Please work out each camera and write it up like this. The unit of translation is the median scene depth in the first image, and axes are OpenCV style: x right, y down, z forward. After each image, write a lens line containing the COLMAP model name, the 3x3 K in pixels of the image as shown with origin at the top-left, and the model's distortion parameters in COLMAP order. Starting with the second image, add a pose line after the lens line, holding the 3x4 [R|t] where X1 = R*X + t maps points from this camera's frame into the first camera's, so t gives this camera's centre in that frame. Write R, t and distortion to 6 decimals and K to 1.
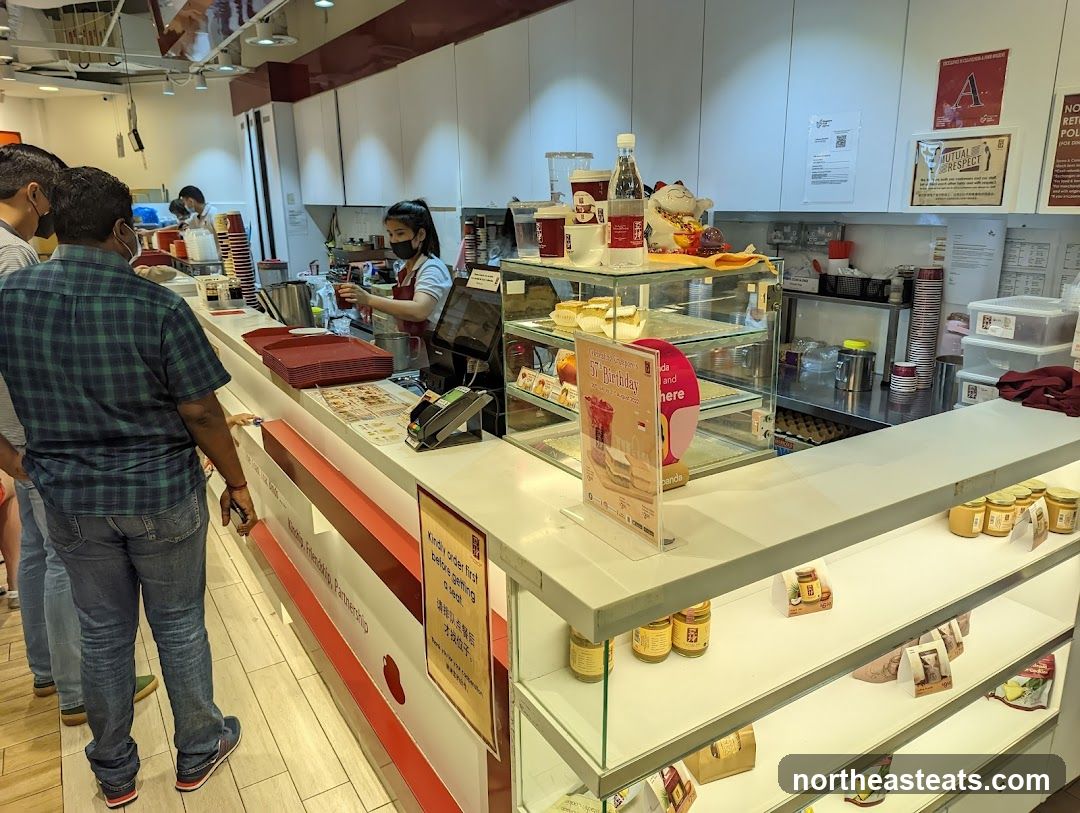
lens RADIAL K [[764.7, 0, 542.4], [0, 764.7, 406.0], [0, 0, 1]] dist [0.005883, 0.002257]
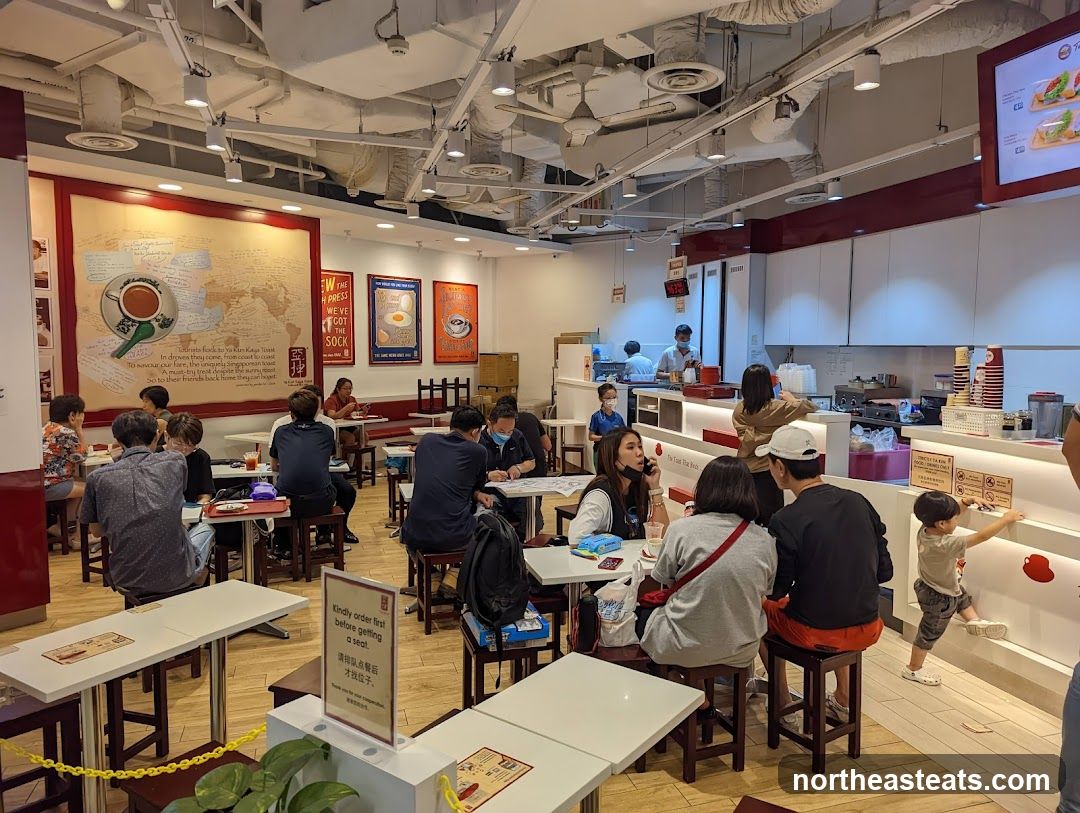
lens RADIAL K [[764.7, 0, 539.9], [0, 764.7, 404.1], [0, 0, 1]] dist [0.005883, 0.002257]
pose [[0.960484, 0.026726, -0.277048, -0.366981], [-0.077772, 0.981502, -0.174942, 0.026731], [0.267248, 0.189576, 0.944796, -0.064773]]
